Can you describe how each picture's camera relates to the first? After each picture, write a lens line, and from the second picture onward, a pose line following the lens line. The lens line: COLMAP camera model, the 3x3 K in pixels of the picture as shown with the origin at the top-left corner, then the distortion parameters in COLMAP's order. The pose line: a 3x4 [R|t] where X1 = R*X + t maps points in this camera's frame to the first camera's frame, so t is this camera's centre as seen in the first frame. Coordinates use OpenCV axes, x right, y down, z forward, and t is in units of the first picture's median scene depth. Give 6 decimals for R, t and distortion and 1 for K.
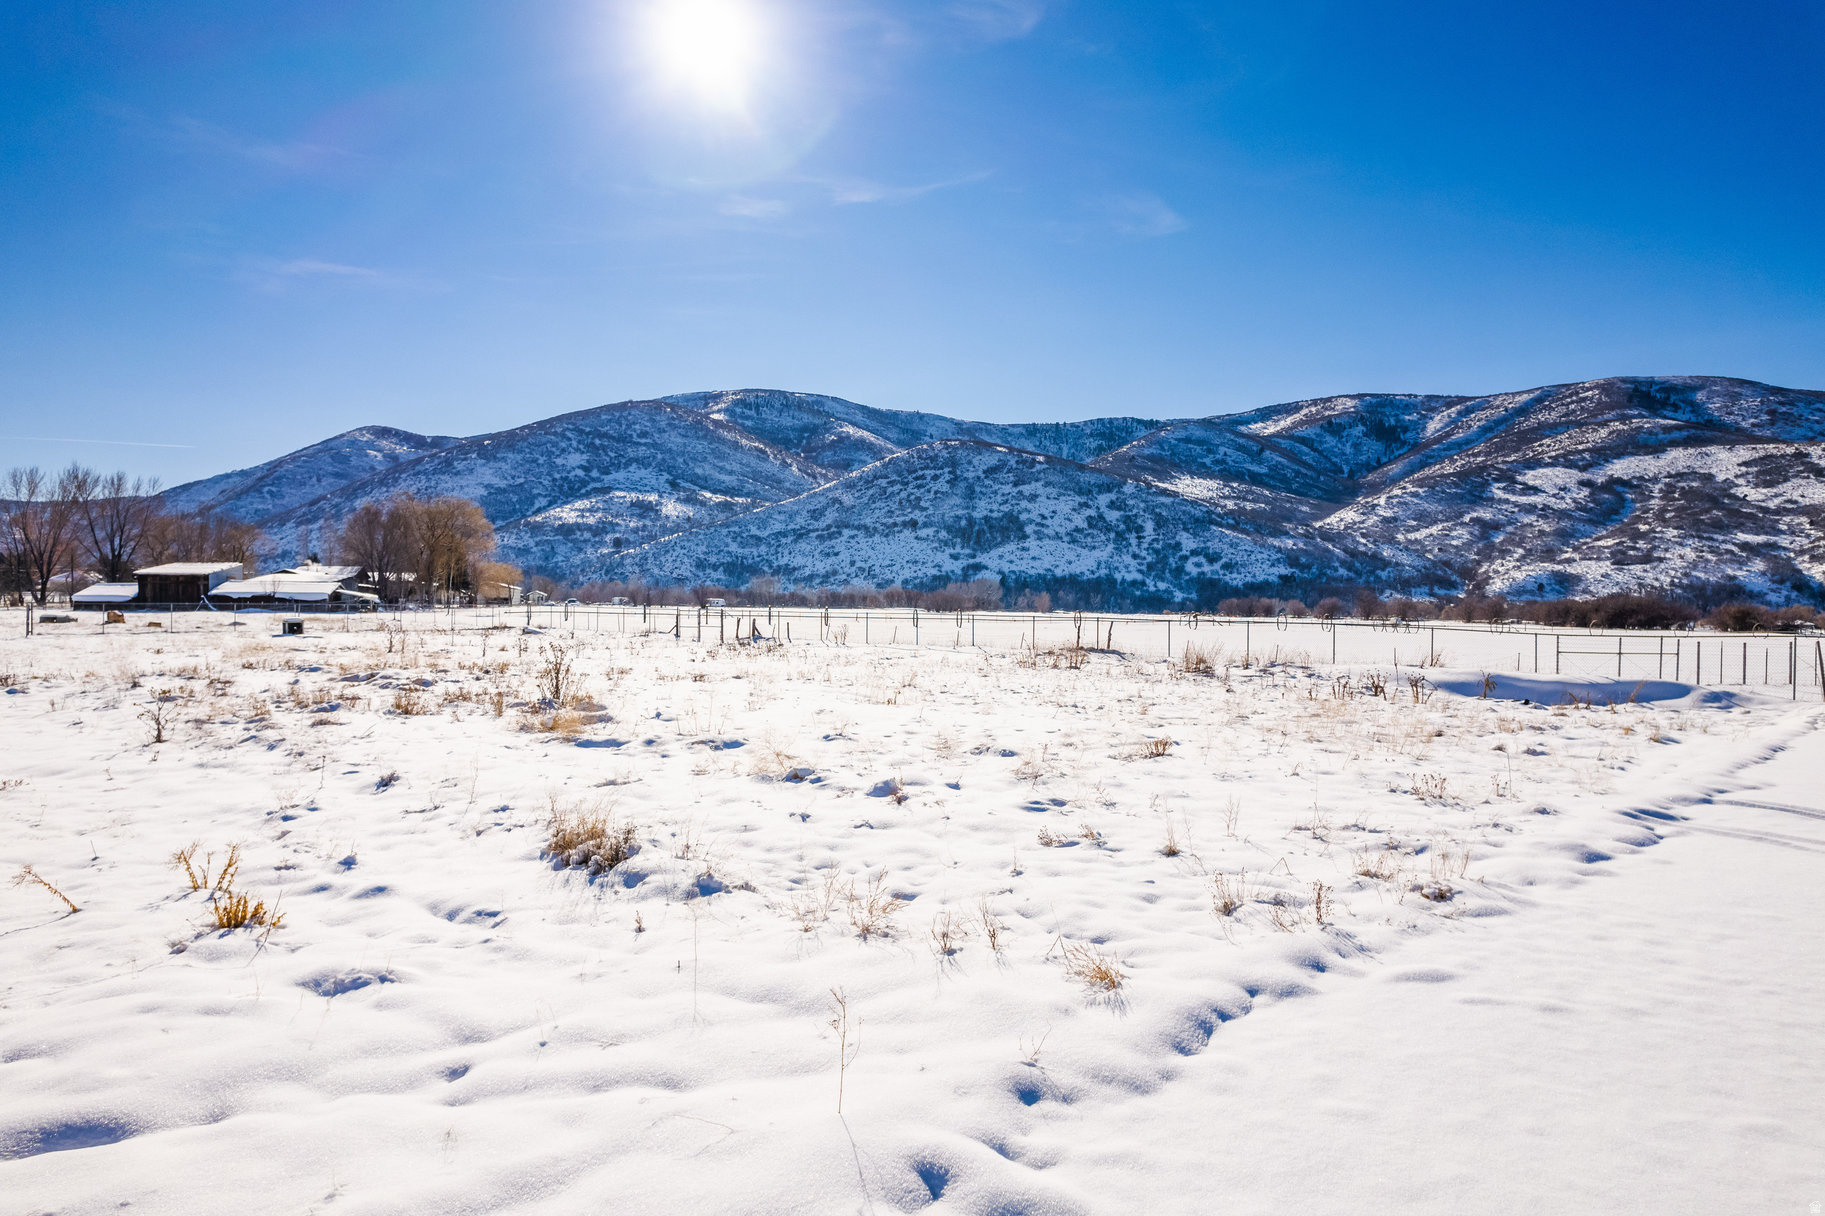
lens RADIAL K [[1179.6, 0, 917.1], [0, 1179.6, 611.9], [0, 0, 1]] dist [-0.070113, 0.055288]
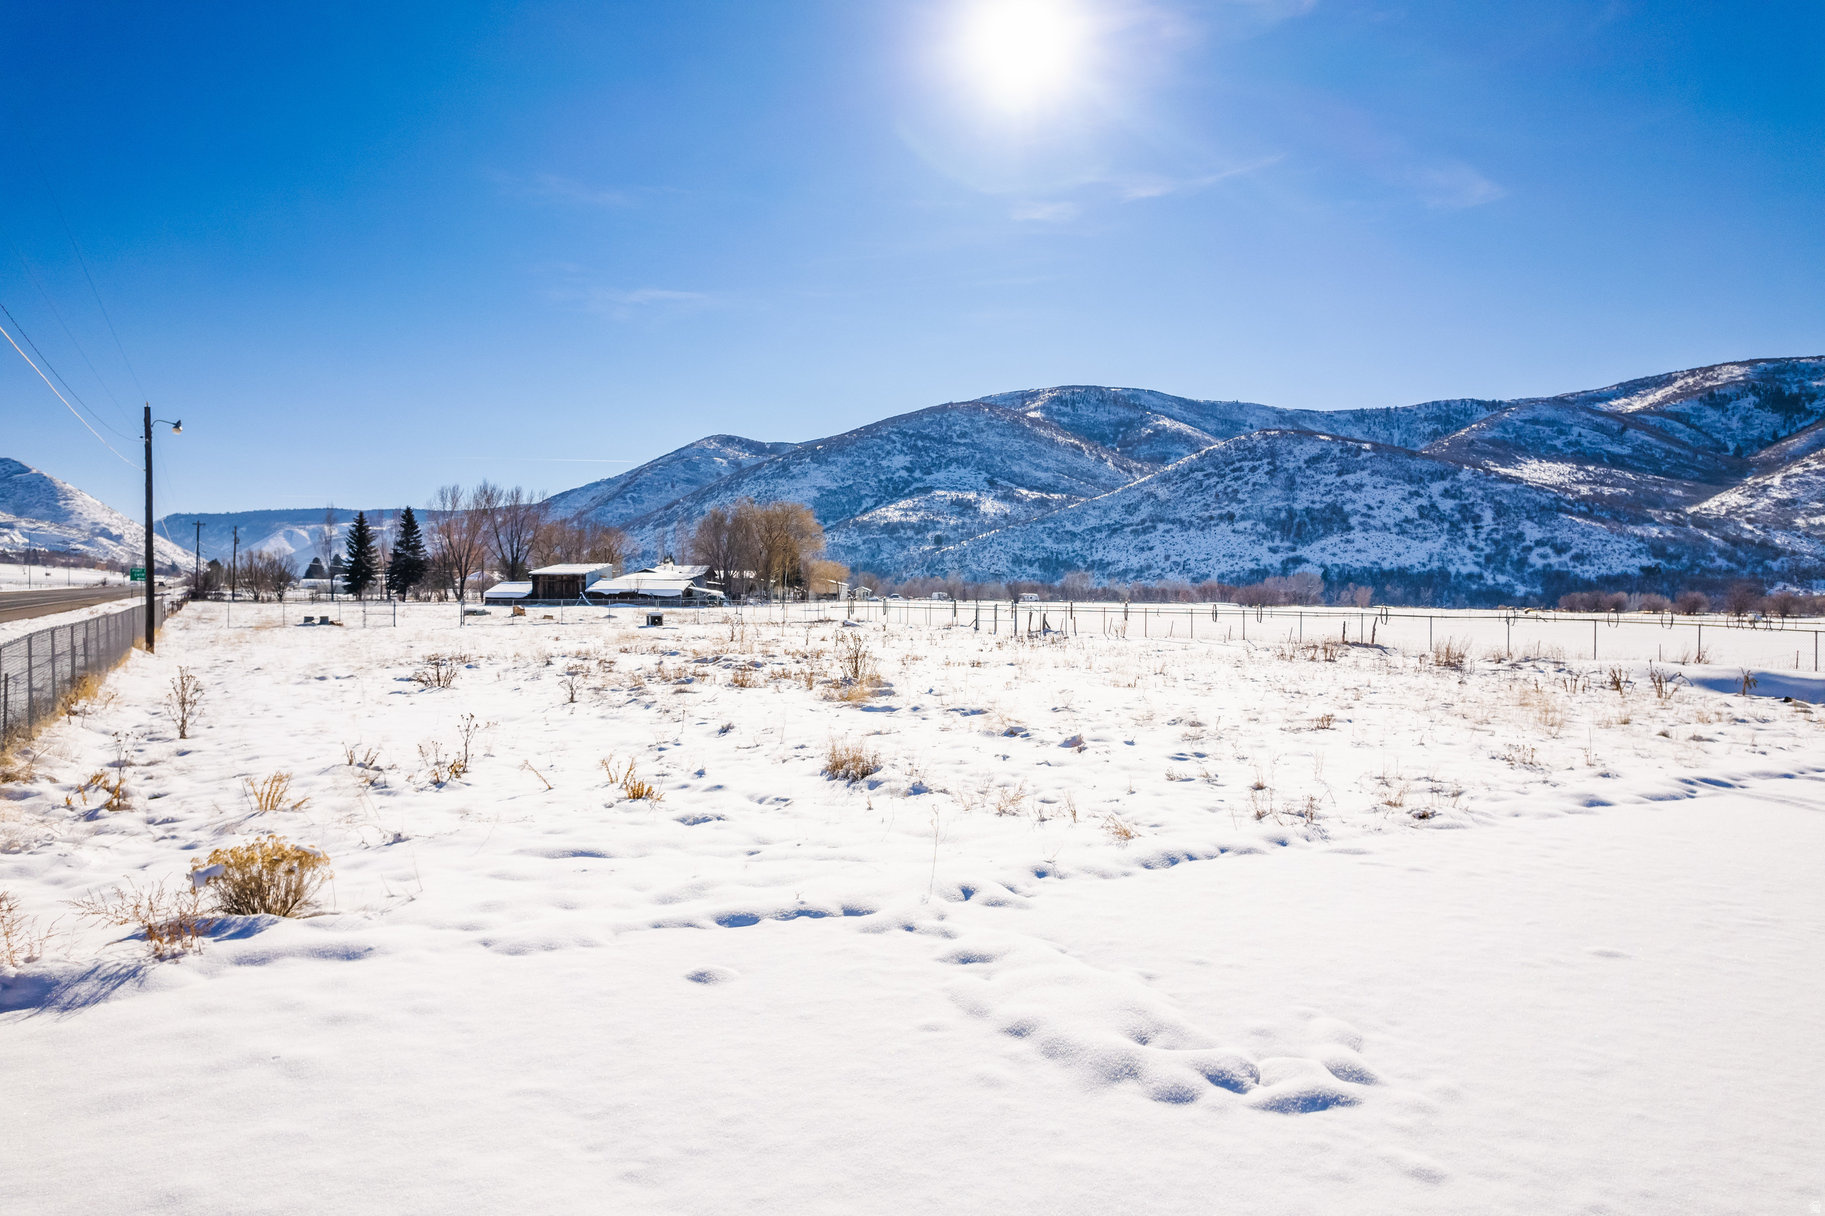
lens RADIAL K [[1167.8, 0, 916.1], [0, 1167.8, 606.8], [0, 0, 1]] dist [-0.060529, 0.035763]
pose [[0.963827, 0.000978, -0.266526, 0.002621], [-0.000830, 0.999999, 0.000667, -0.000060], [0.266526, -0.000422, 0.963828, -0.005471]]
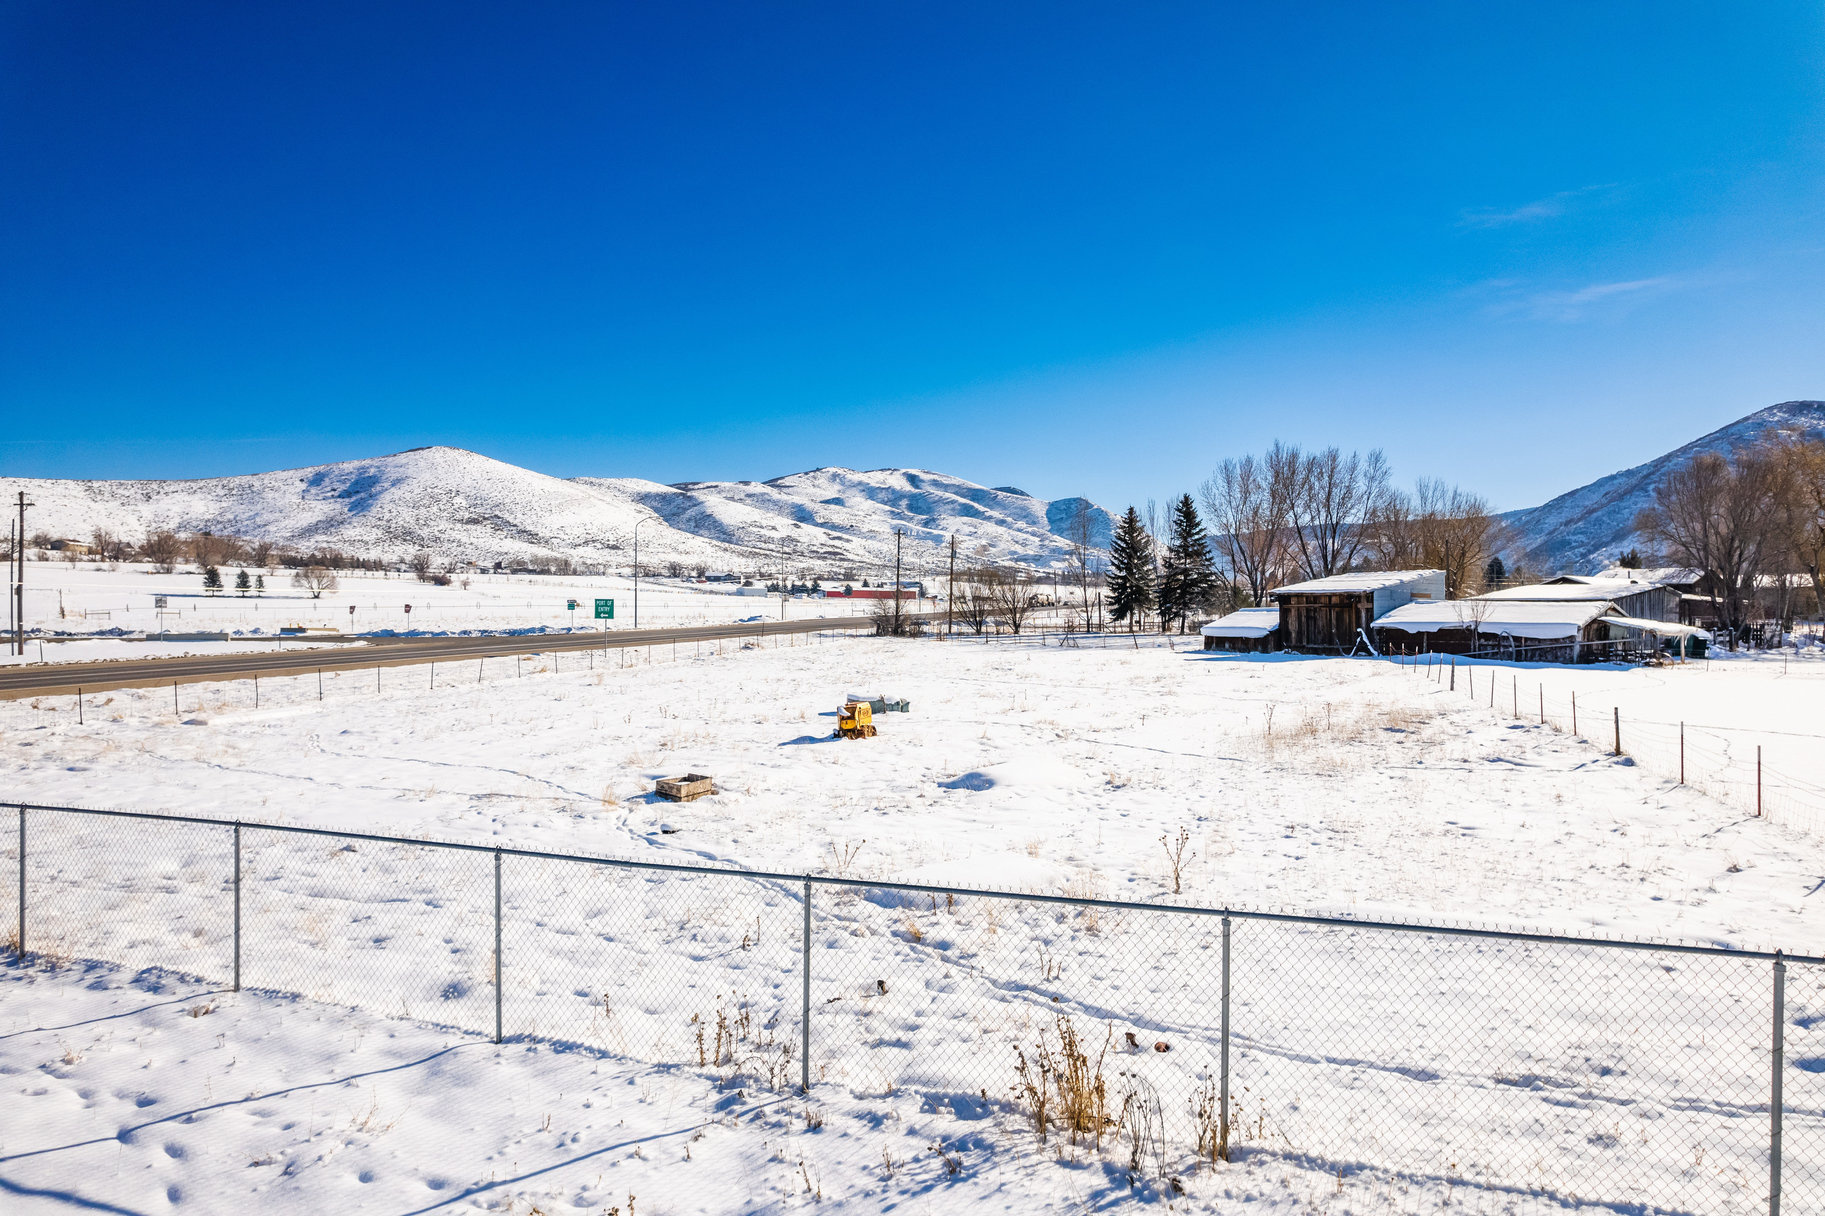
lens RADIAL K [[1165.3, 0, 914.0], [0, 1165.3, 619.1], [0, 0, 1]] dist [-0.078213, 0.066172]
pose [[0.459178, -0.000123, -0.888344, -0.030762], [0.002146, 0.999997, 0.000971, -0.002942], [0.888342, -0.002352, 0.459177, 0.079065]]
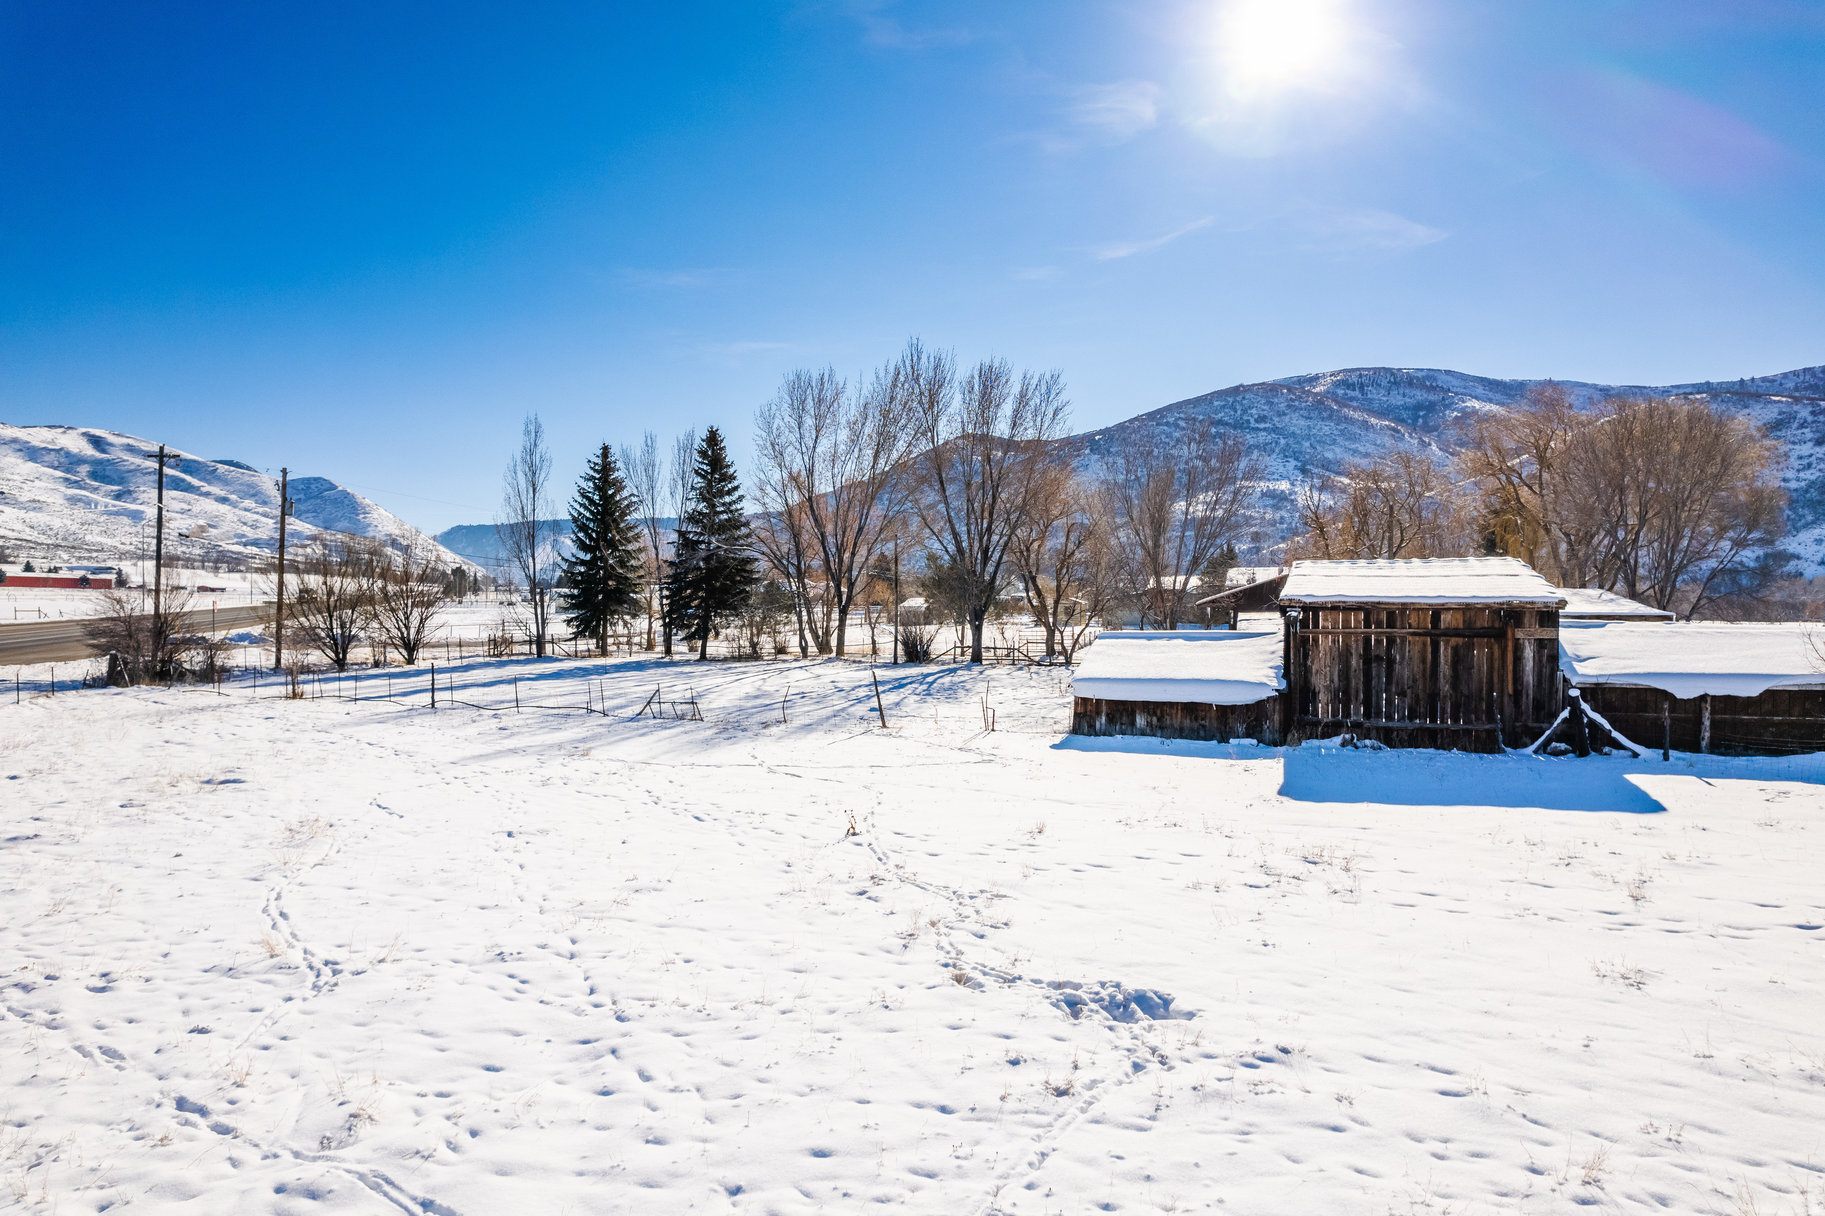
lens RADIAL K [[1165.3, 0, 914.0], [0, 1165.3, 619.1], [0, 0, 1]] dist [-0.078213, 0.066172]
pose [[0.890702, 0.002745, -0.454578, -0.092826], [0.001219, 0.999964, 0.008428, -0.004615], [0.454585, -0.008061, 0.890667, 0.105655]]
